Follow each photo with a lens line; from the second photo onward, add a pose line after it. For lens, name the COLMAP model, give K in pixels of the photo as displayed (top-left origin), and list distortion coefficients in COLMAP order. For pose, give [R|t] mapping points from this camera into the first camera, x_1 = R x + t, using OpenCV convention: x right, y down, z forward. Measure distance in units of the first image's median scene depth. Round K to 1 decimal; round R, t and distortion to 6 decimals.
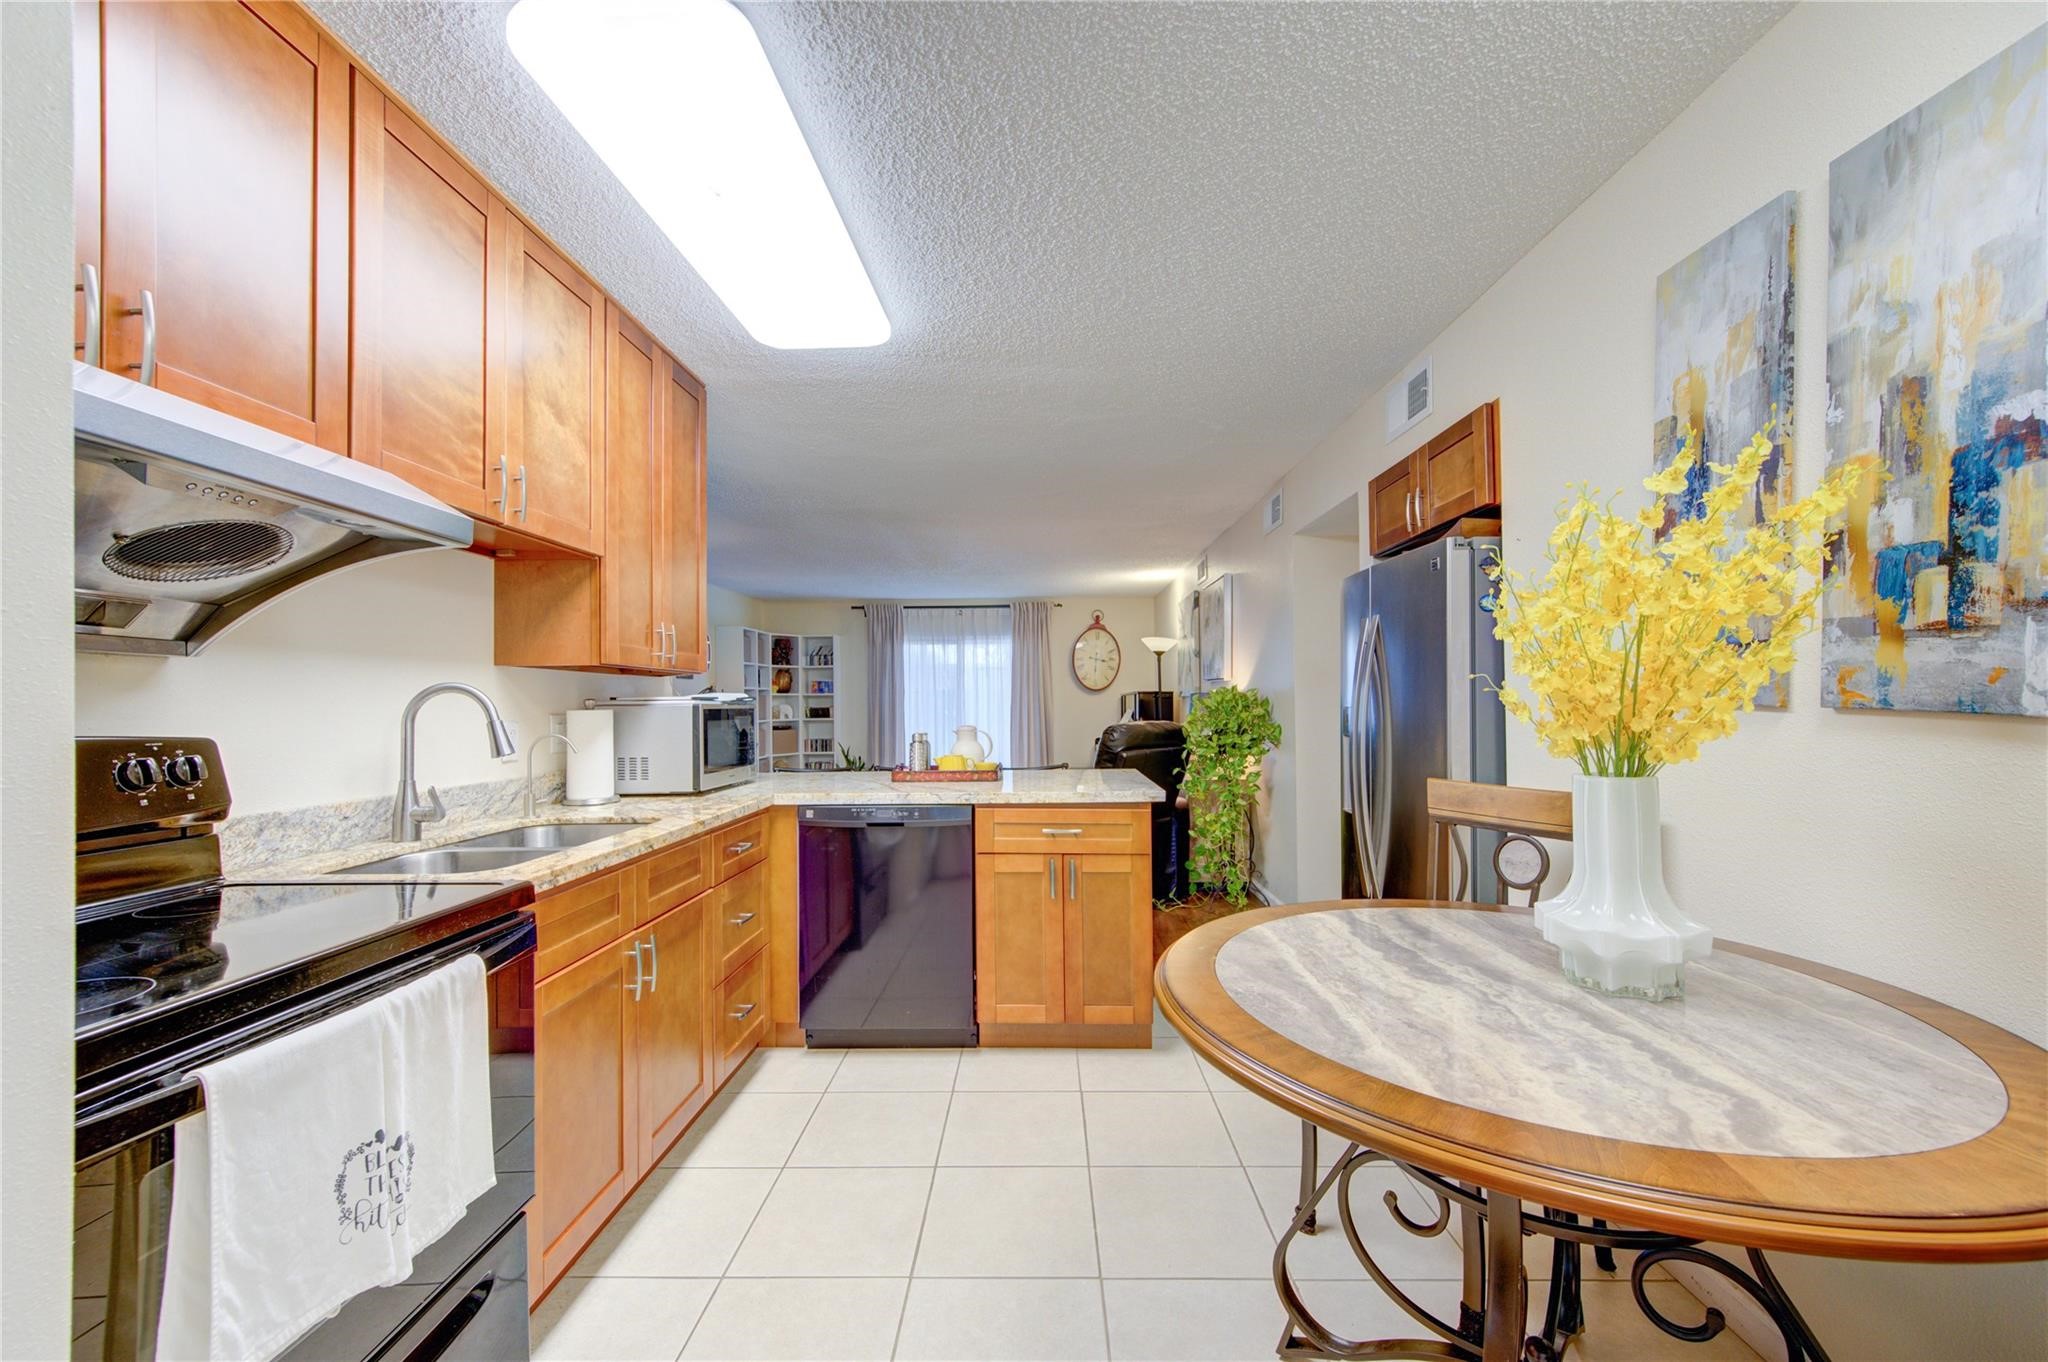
lens RADIAL K [[796.7, 0, 1028.1], [0, 796.7, 692.0], [0, 0, 1]] dist [0.001175, -0.000392]
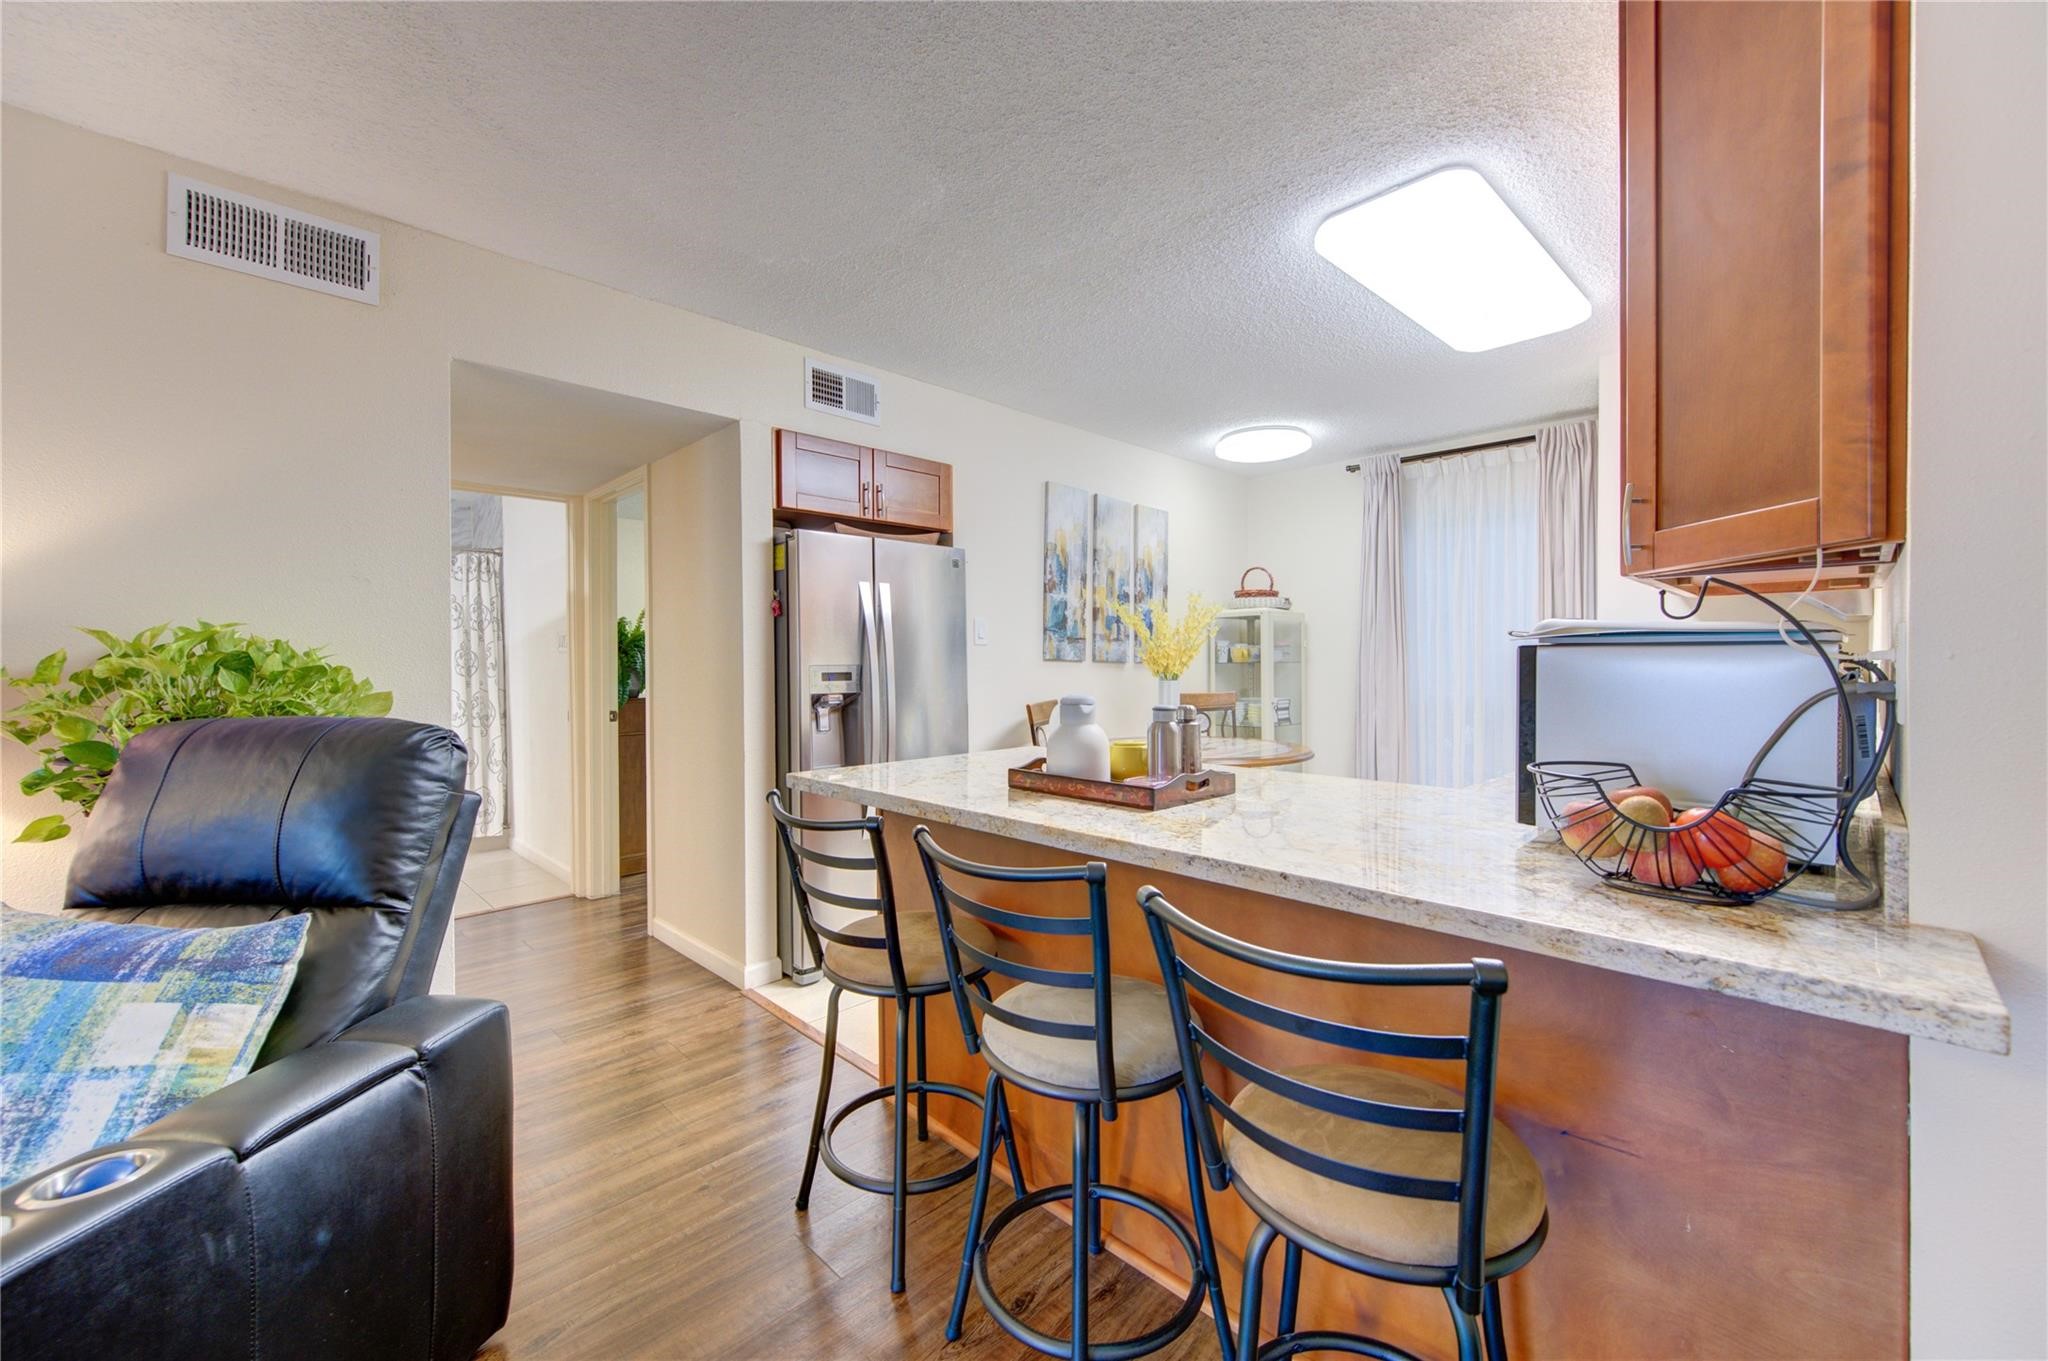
lens RADIAL K [[833.3, 0, 1015.3], [0, 833.3, 675.7], [0, 0, 1]] dist [-0.000577, -0.000205]
pose [[-0.715999, 0.012864, 0.697982, -0.693869], [0.008237, 0.999916, -0.009979, 0.068980], [-0.698052, -0.001396, -0.716045, 2.241749]]
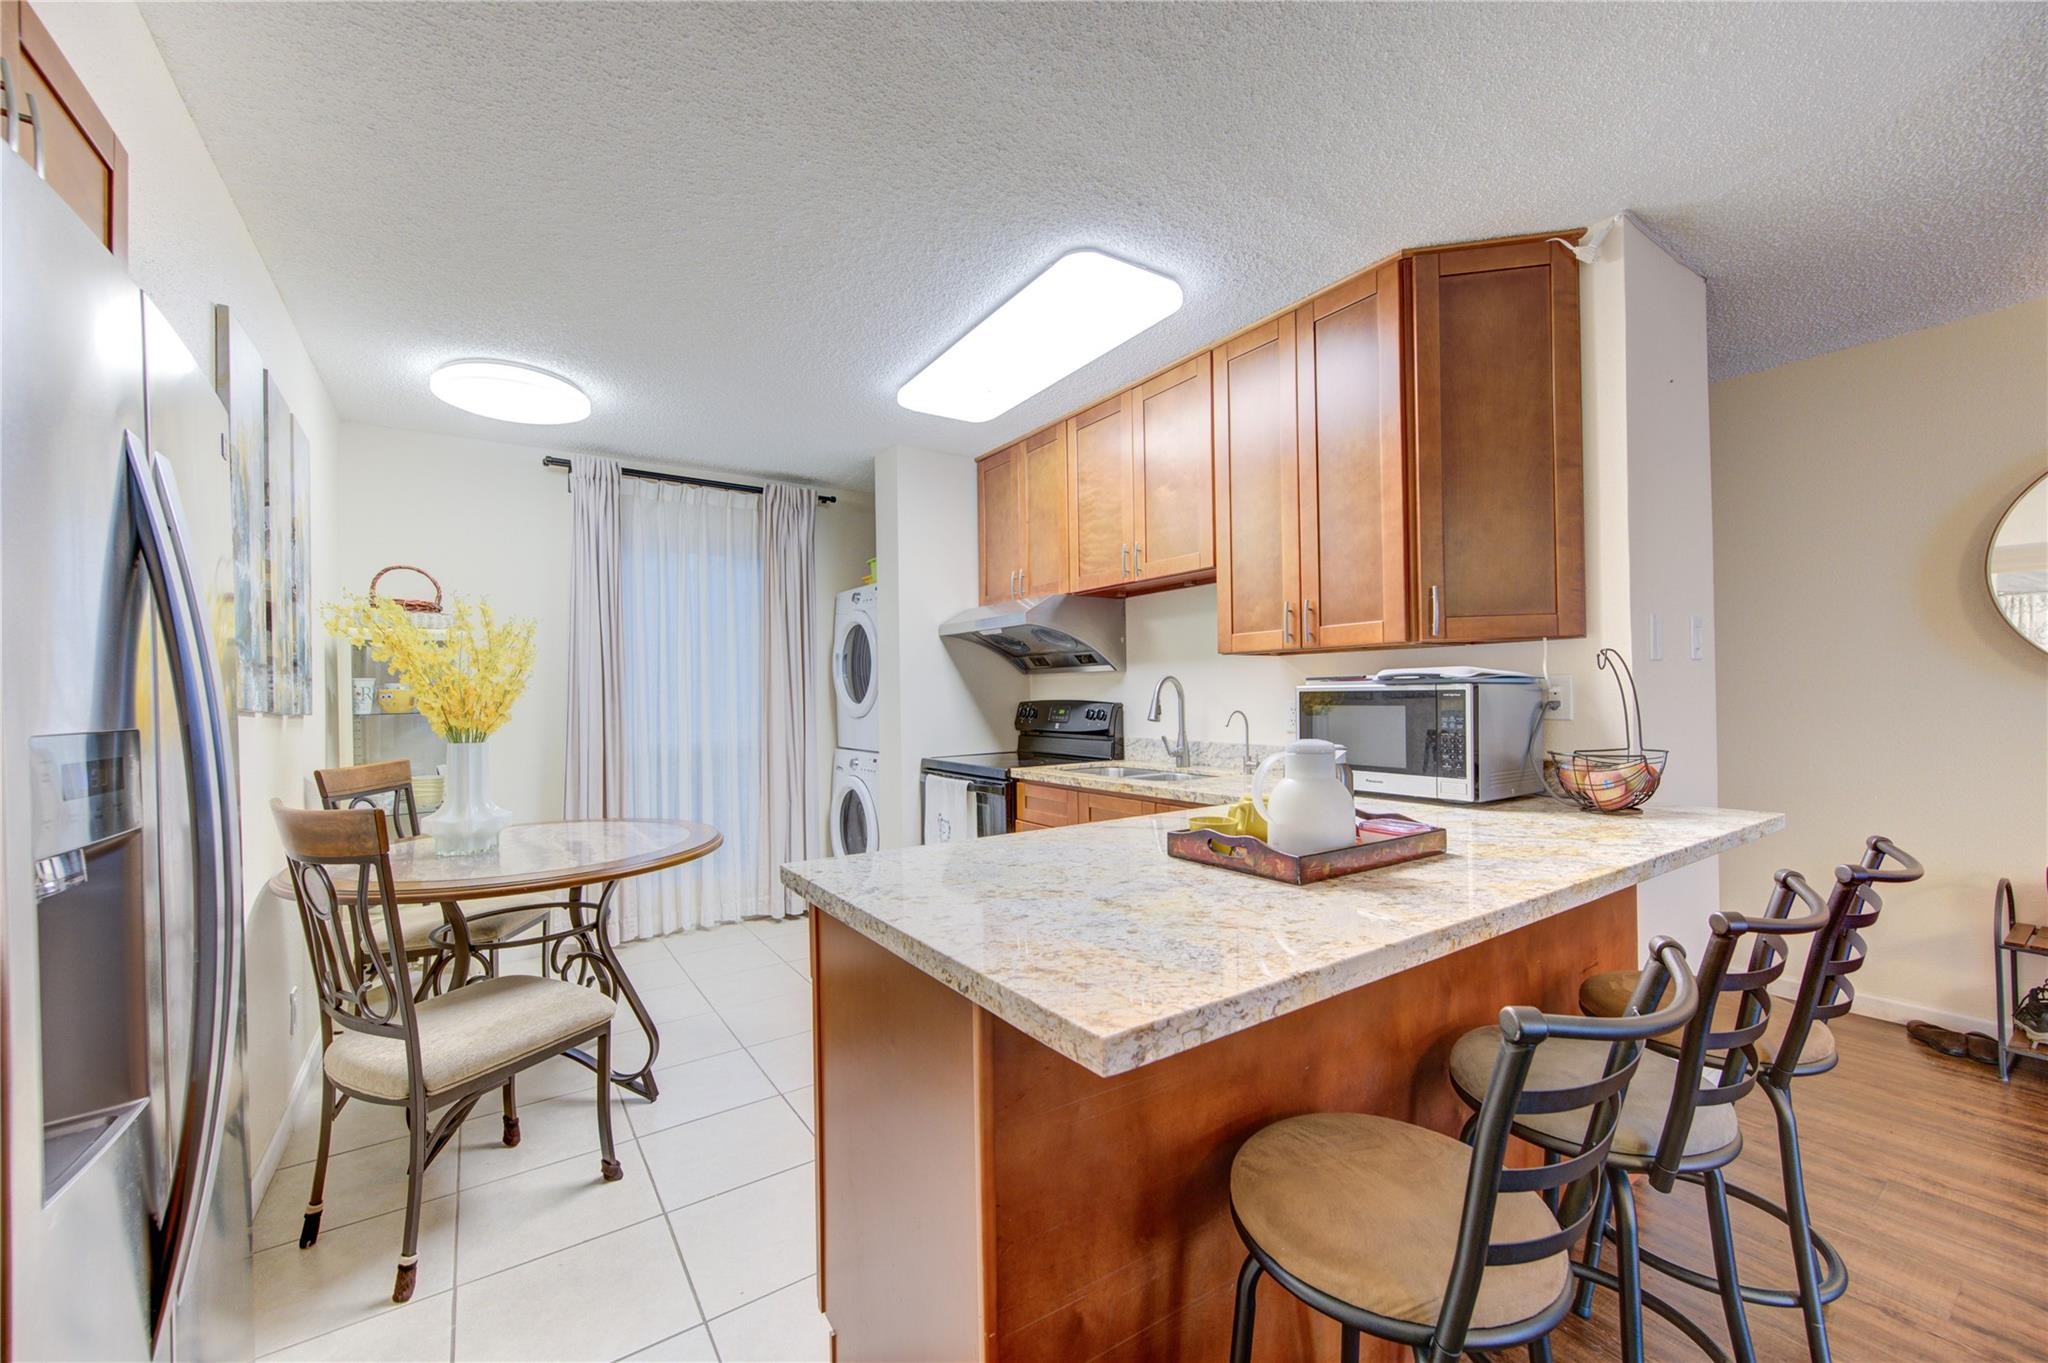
lens RADIAL K [[796.7, 0, 1028.1], [0, 796.7, 692.5], [0, 0, 1]] dist [0.001175, -0.000392]
pose [[-0.813645, 0.021178, -0.580976, 0.429234], [0.032241, 0.999442, -0.008721, 0.025359], [0.580468, -0.025827, -0.813874, 1.912761]]
